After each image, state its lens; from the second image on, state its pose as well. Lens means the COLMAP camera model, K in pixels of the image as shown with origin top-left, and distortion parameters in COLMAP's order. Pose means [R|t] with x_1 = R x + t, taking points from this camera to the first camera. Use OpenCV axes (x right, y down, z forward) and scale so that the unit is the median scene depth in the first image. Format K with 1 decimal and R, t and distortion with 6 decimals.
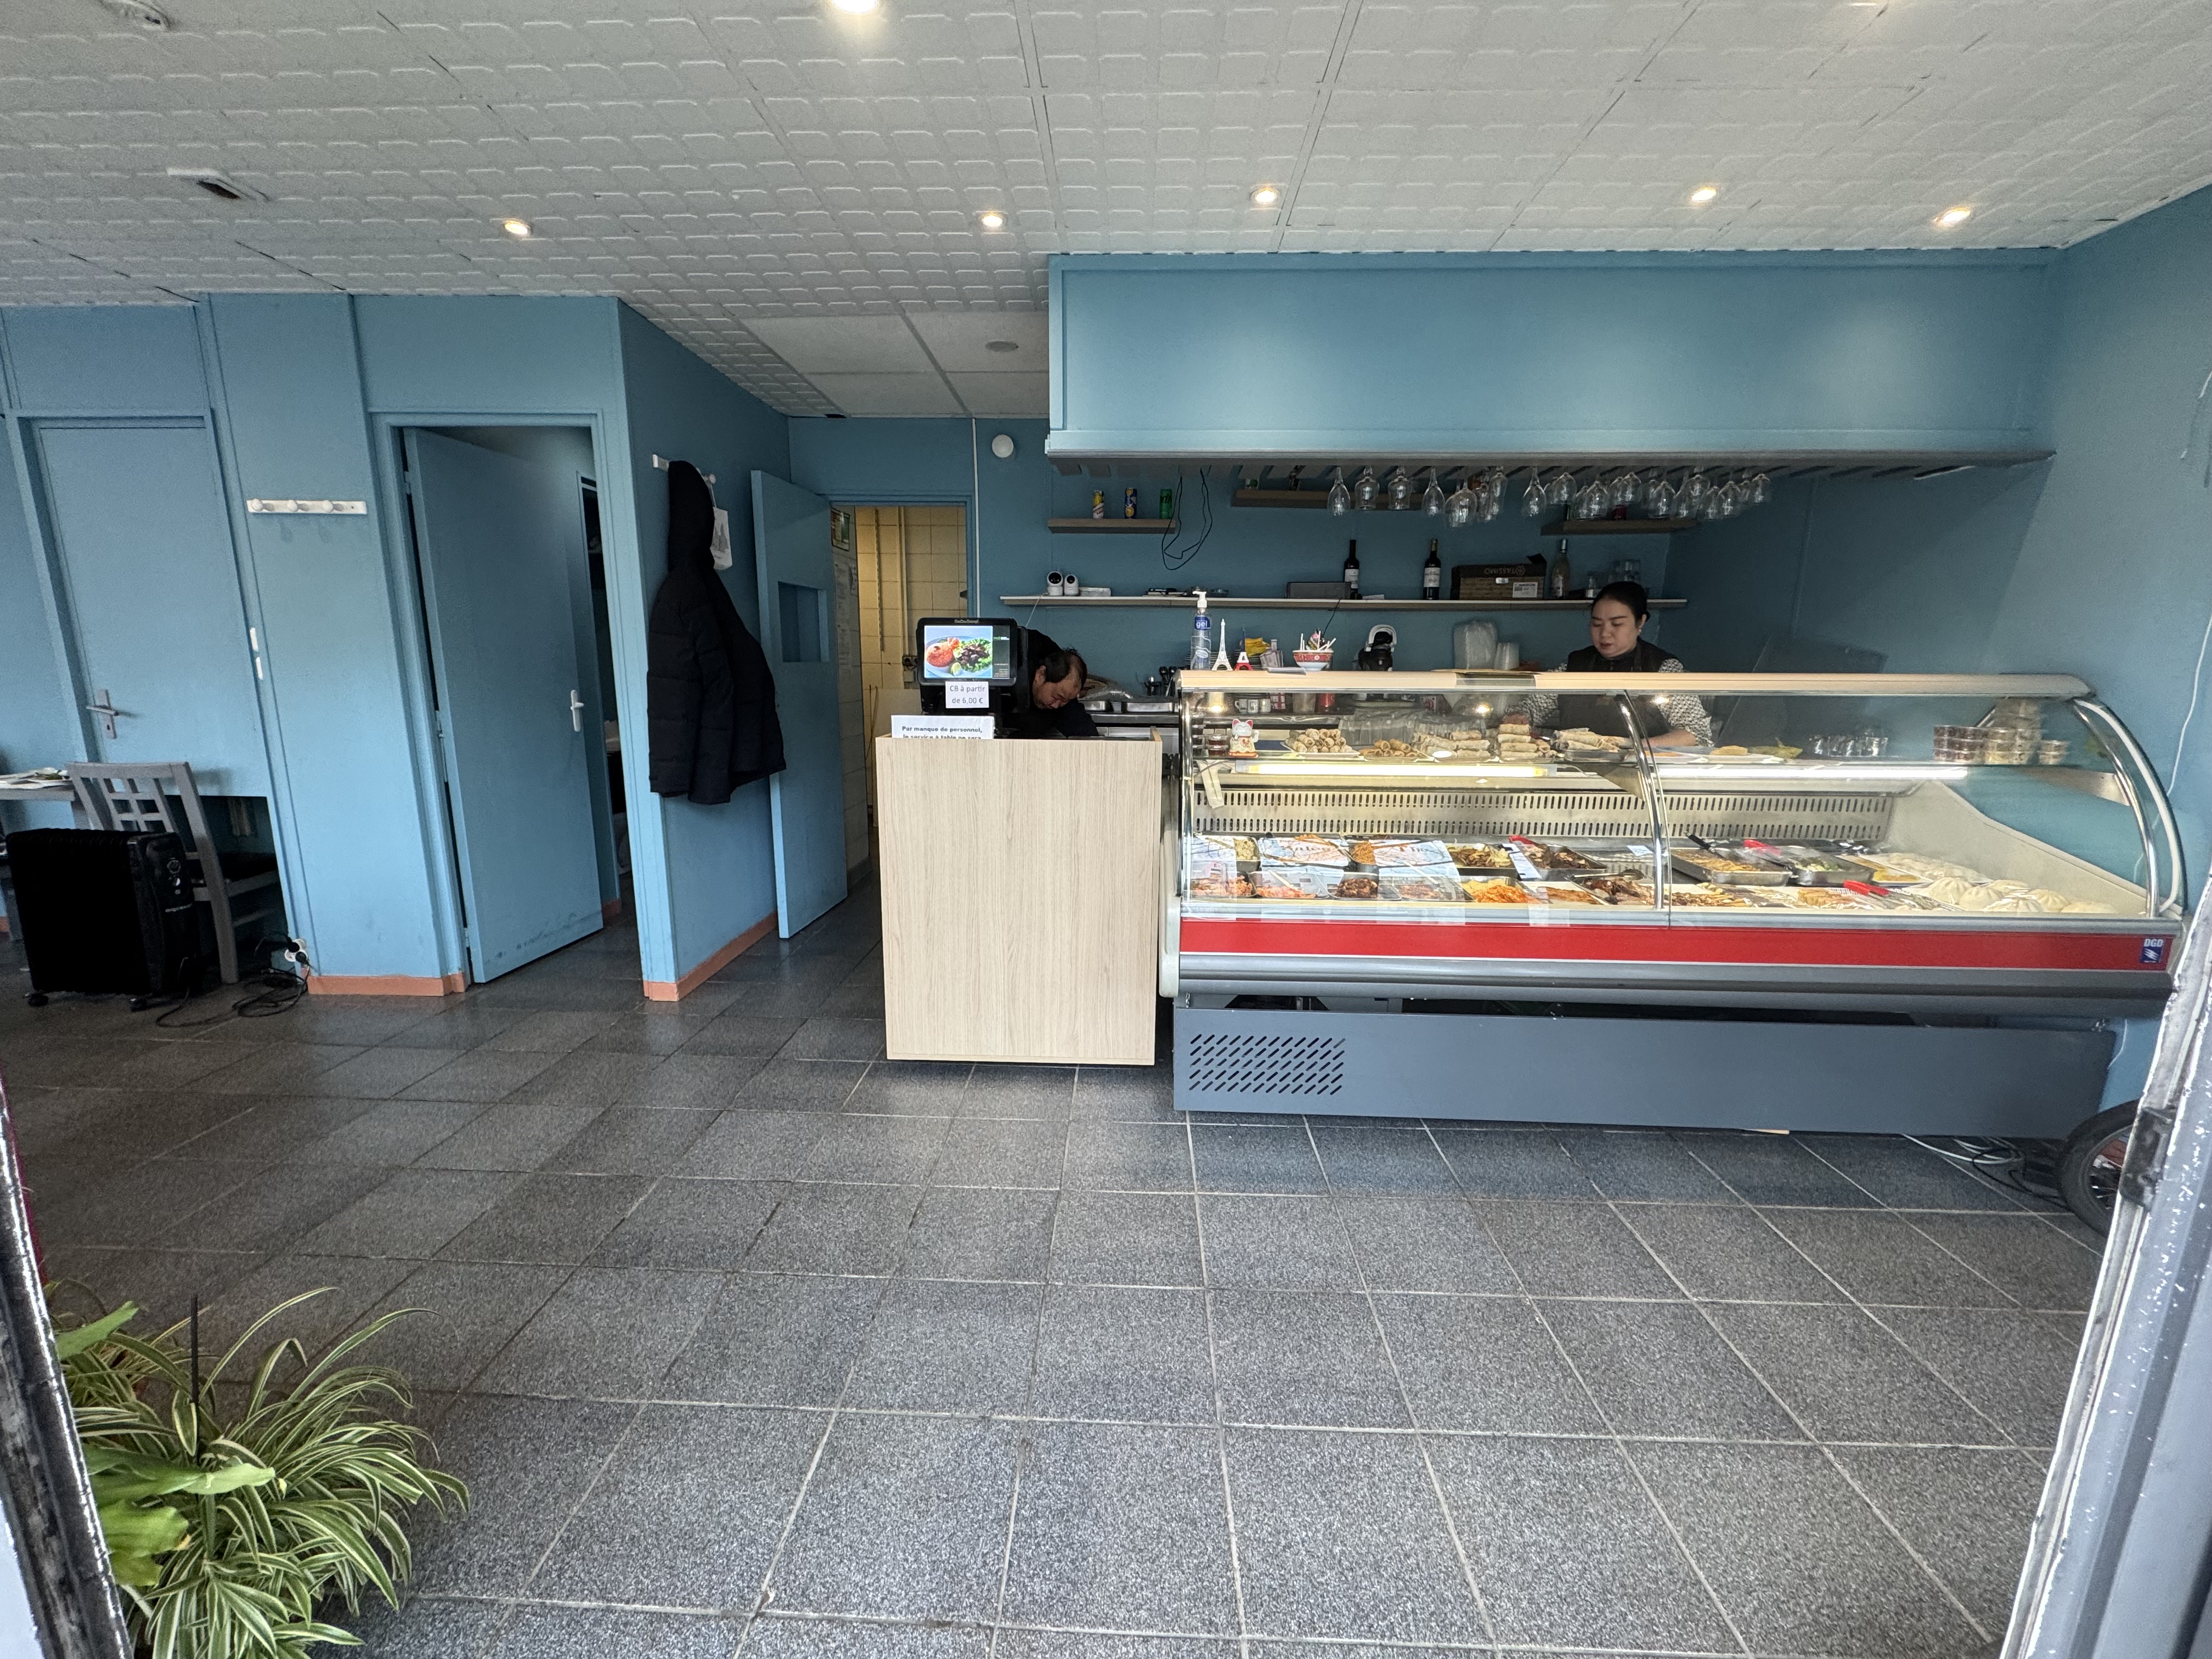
lens RADIAL K [[877.1, 0, 1102.7], [0, 877.1, 827.1], [0, 0, 1]] dist [-0.002334, 0.000253]
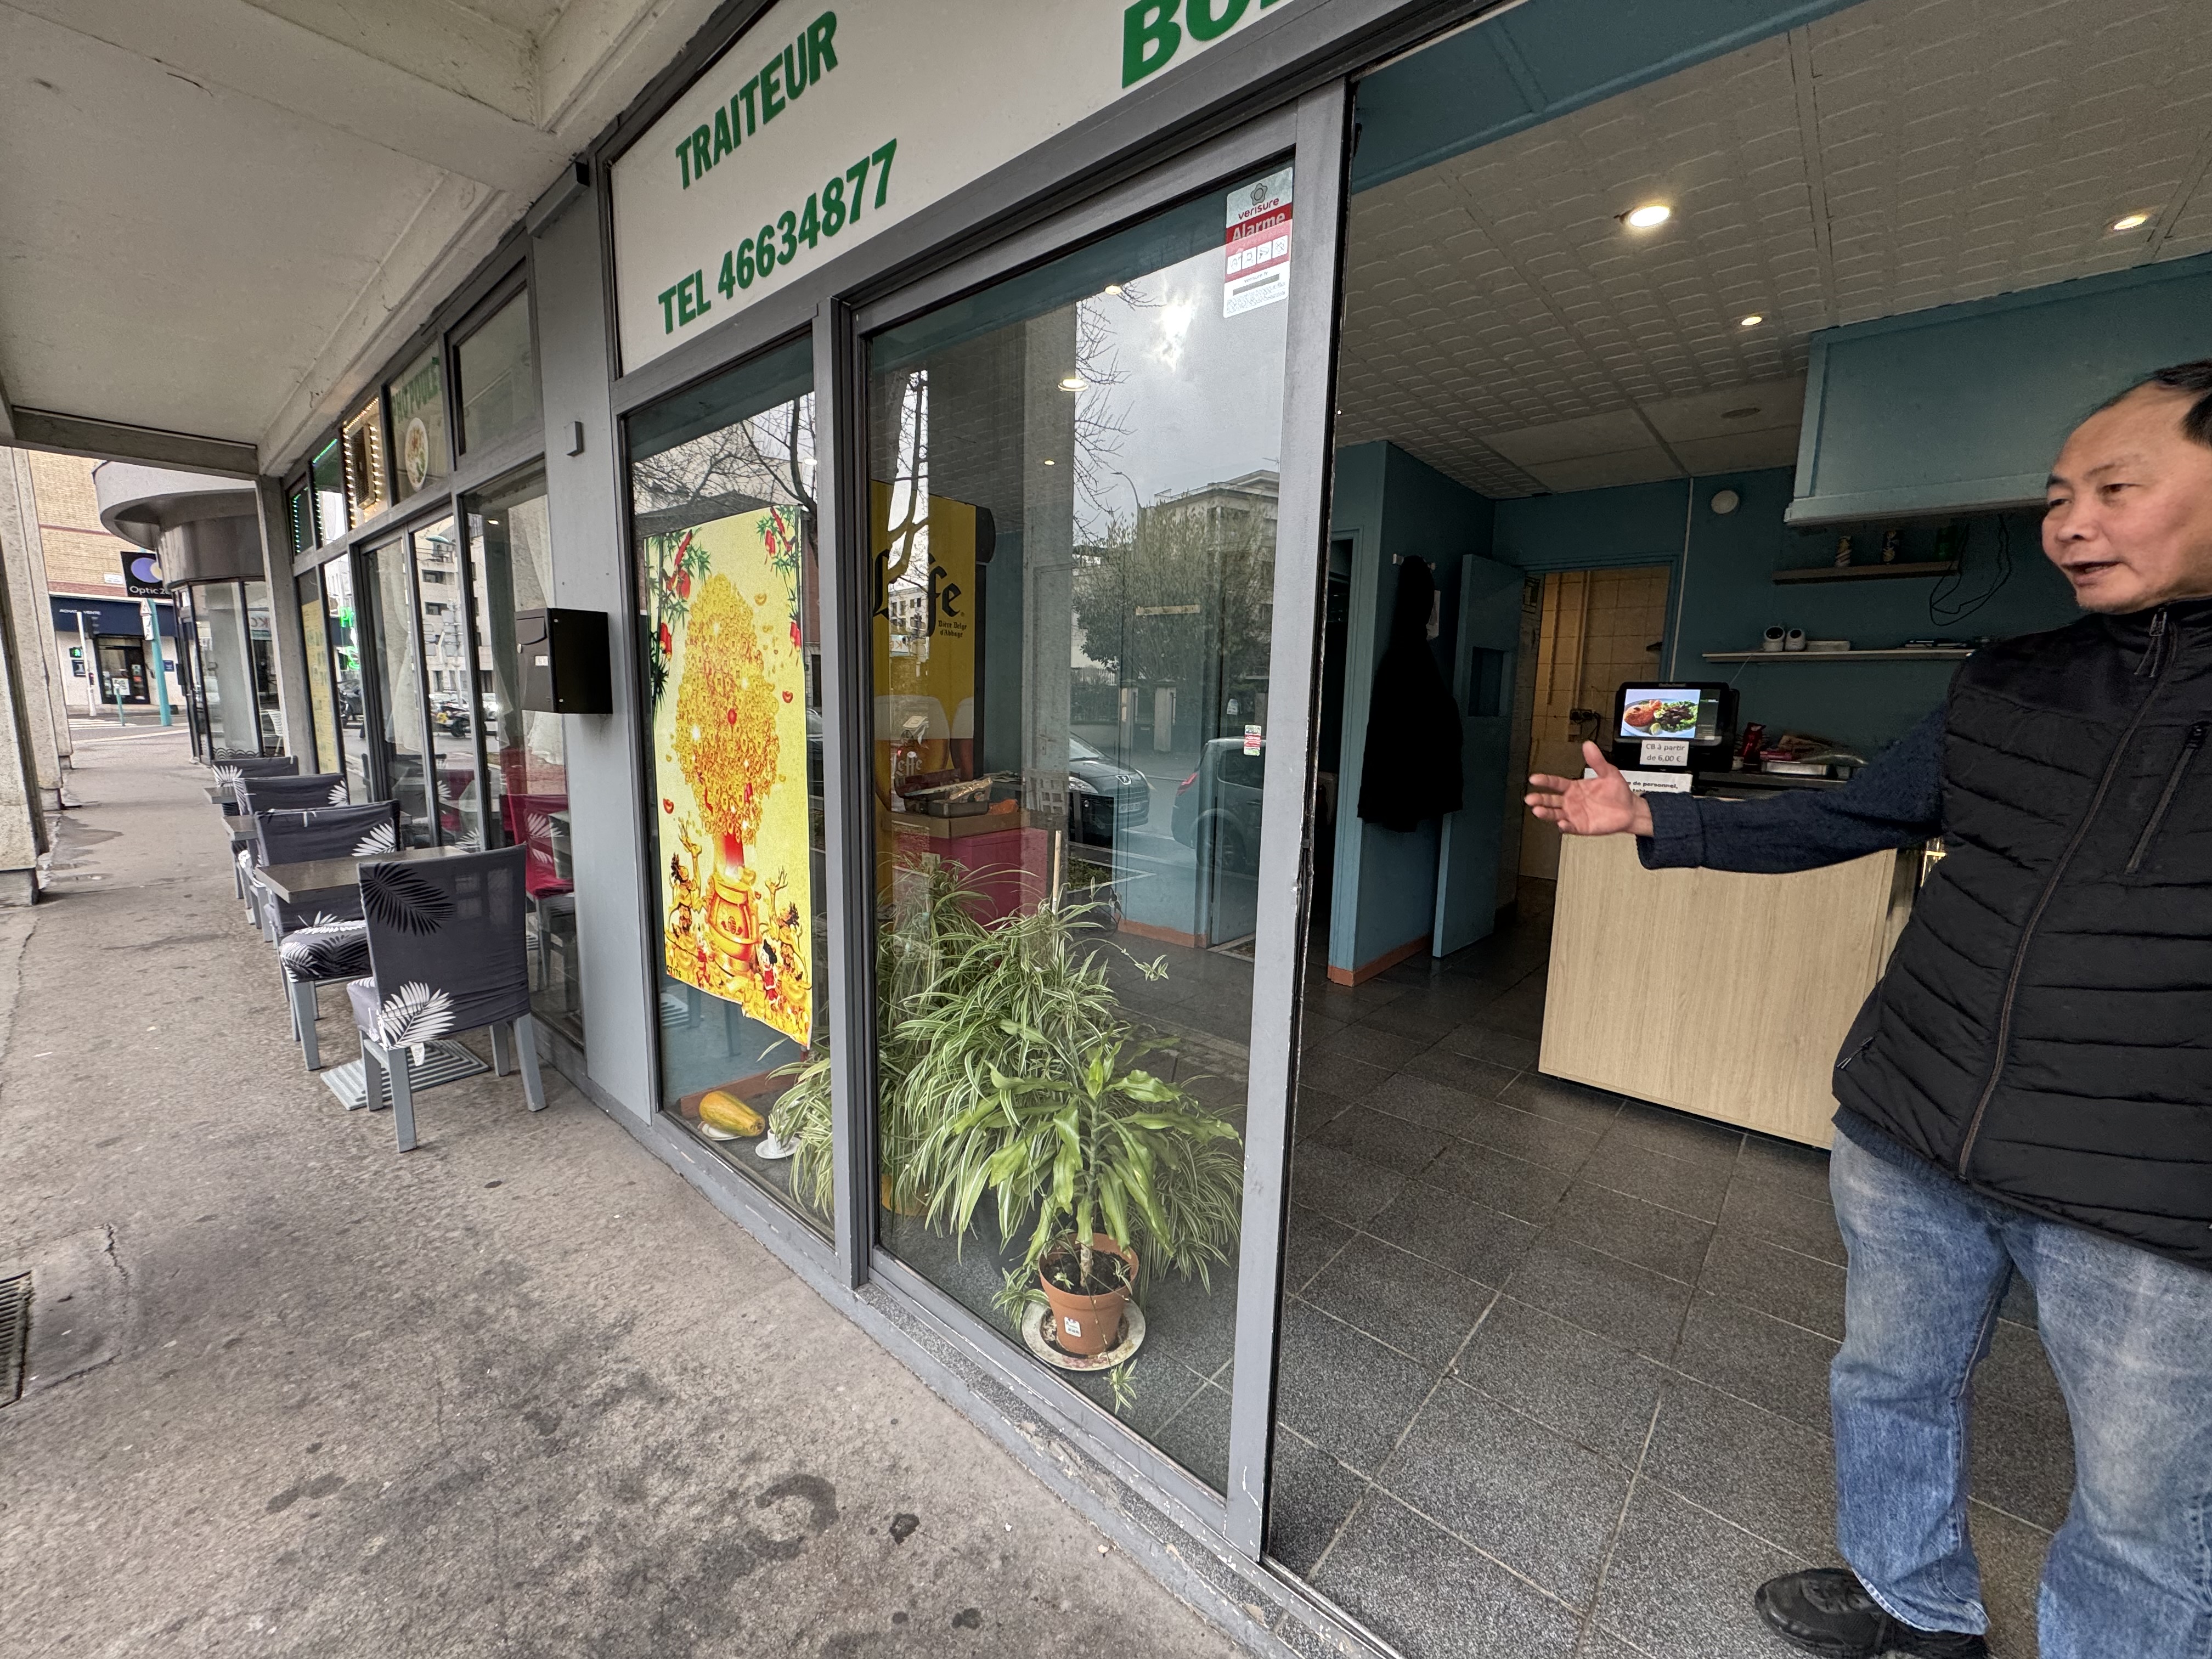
lens RADIAL K [[877.1, 0, 1102.7], [0, 877.1, 827.1], [0, 0, 1]] dist [-0.002334, 0.000253]
pose [[0.774441, 0.098136, -0.624988, -0.007135], [-0.130733, 0.991397, -0.006325, 0.032564], [0.618991, 0.086605, 0.780608, -0.232598]]
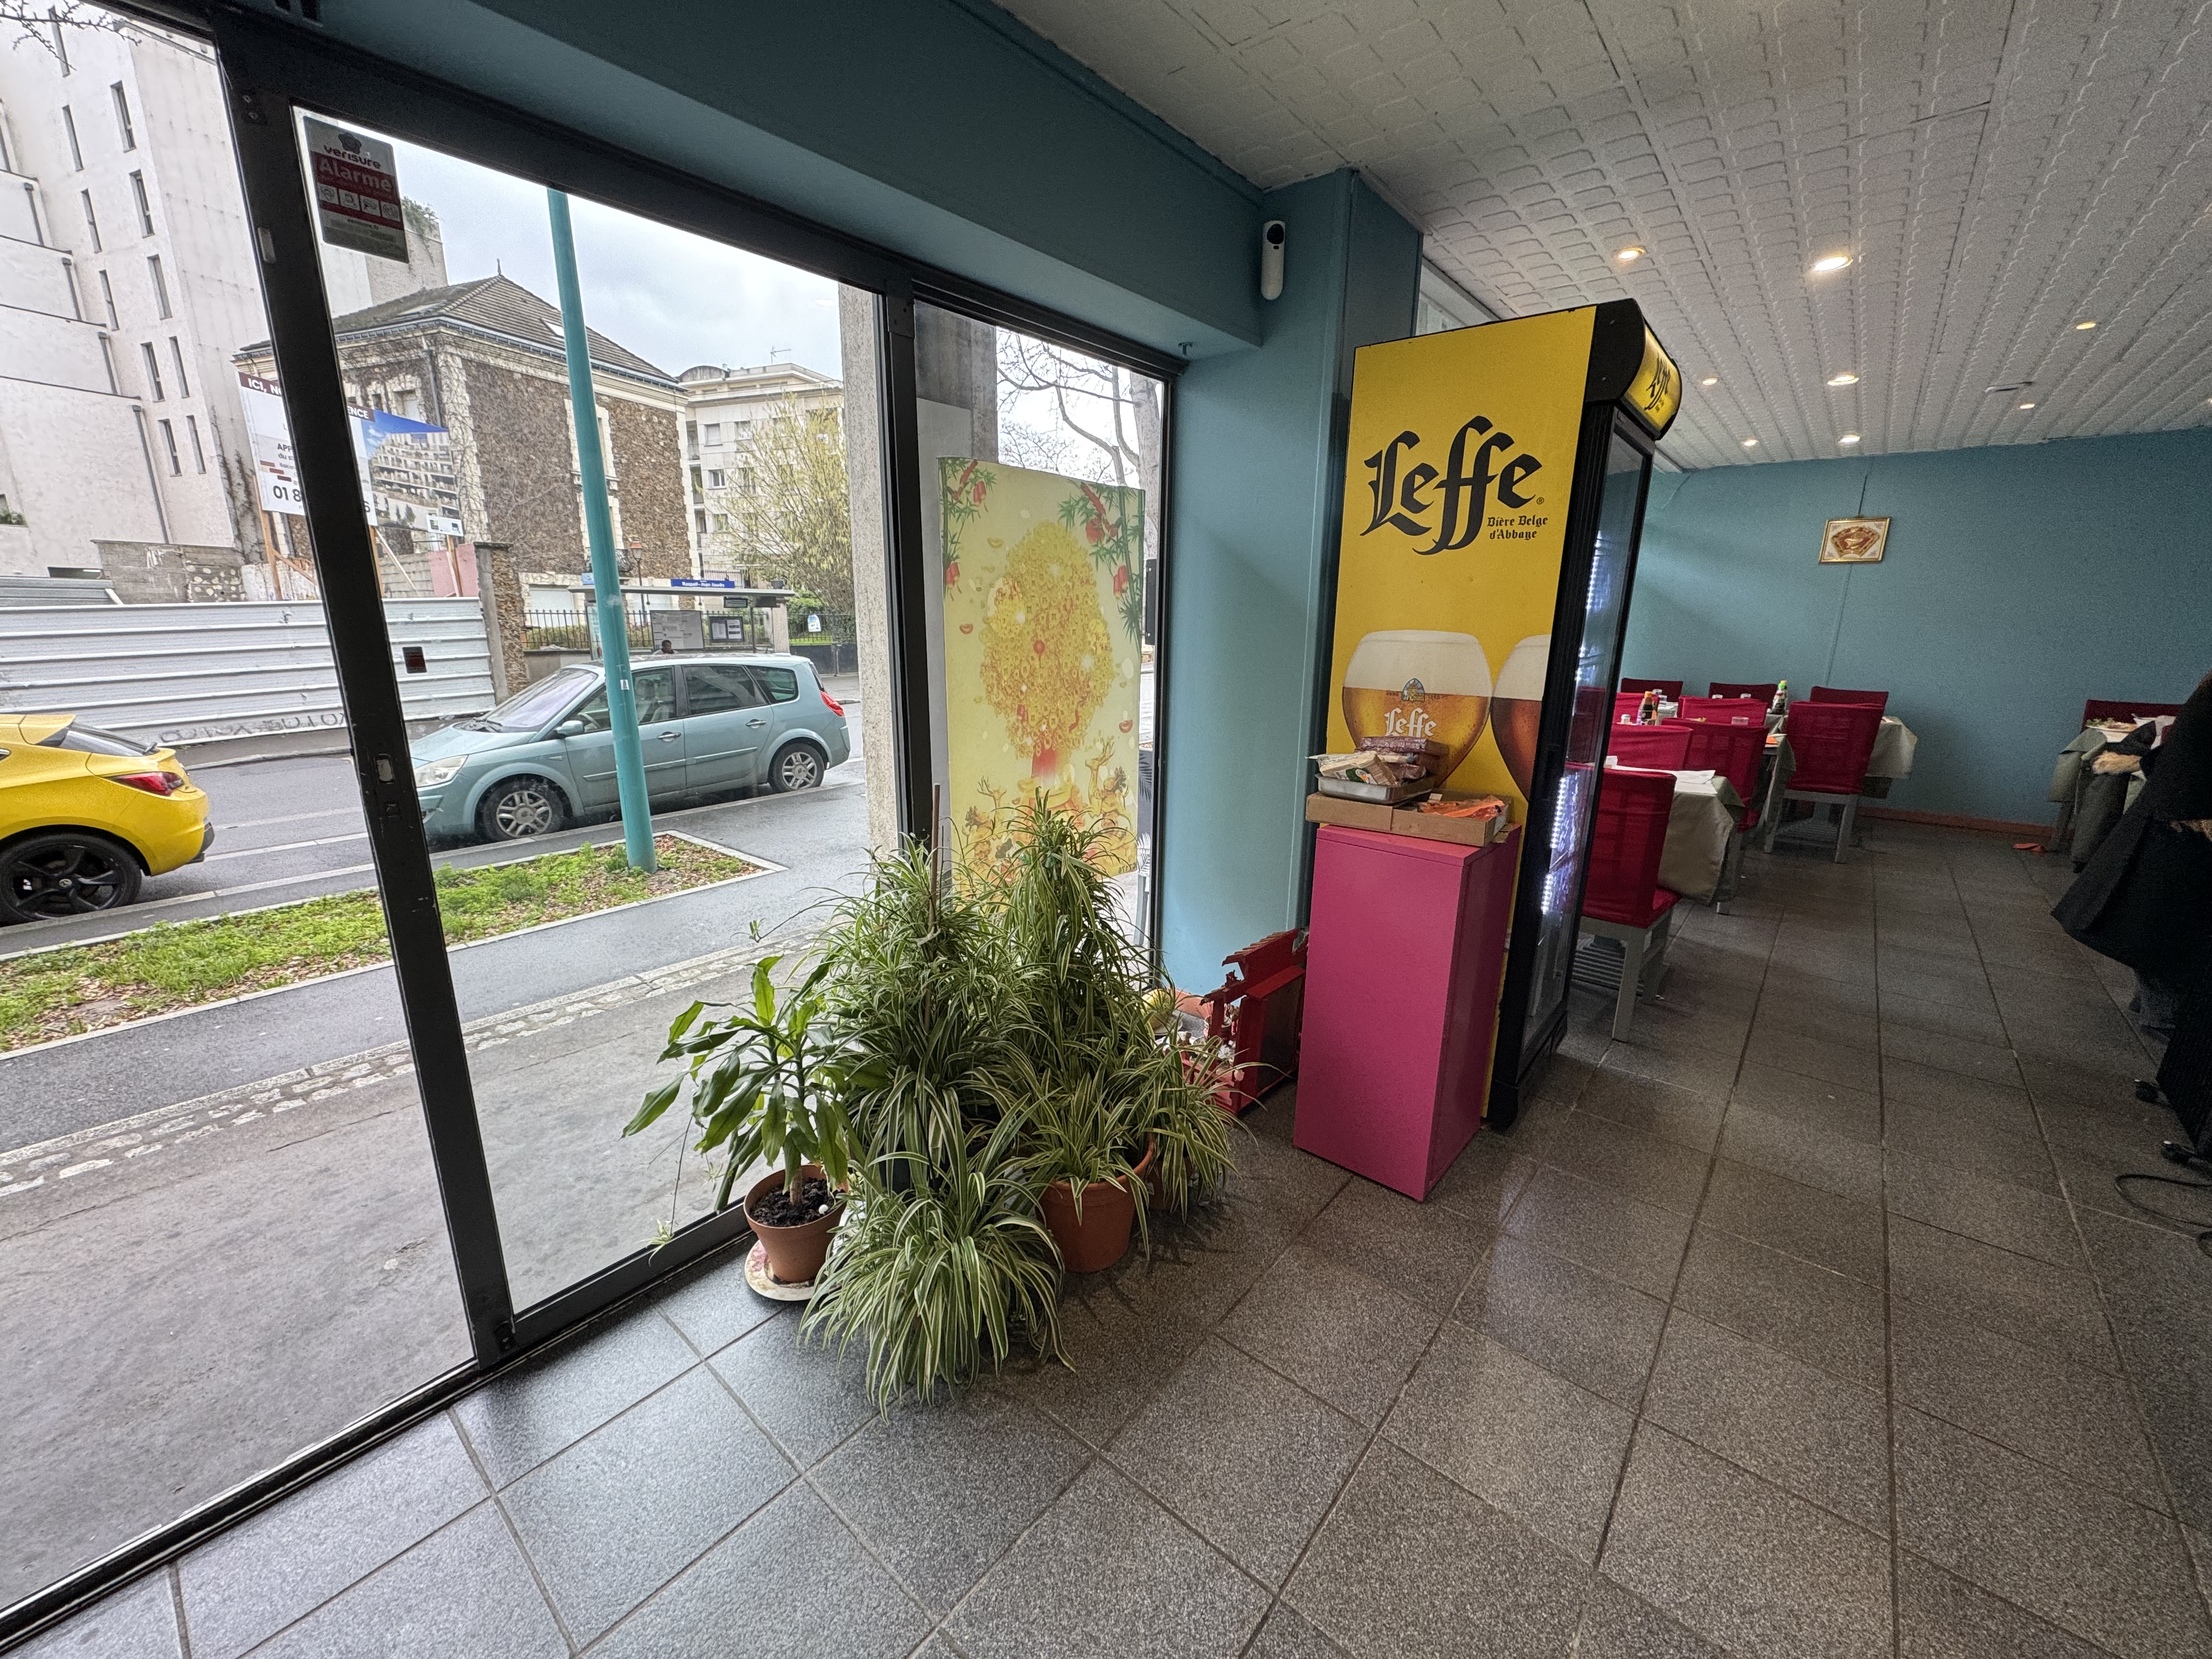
lens RADIAL K [[877.1, 0, 1102.7], [0, 877.1, 827.1], [0, 0, 1]] dist [-0.002334, 0.000253]
pose [[-0.621112, 0.171854, -0.764648, -0.070191], [-0.159942, 0.927333, 0.338337, -0.155077], [0.767228, 0.332445, -0.548491, 0.688240]]
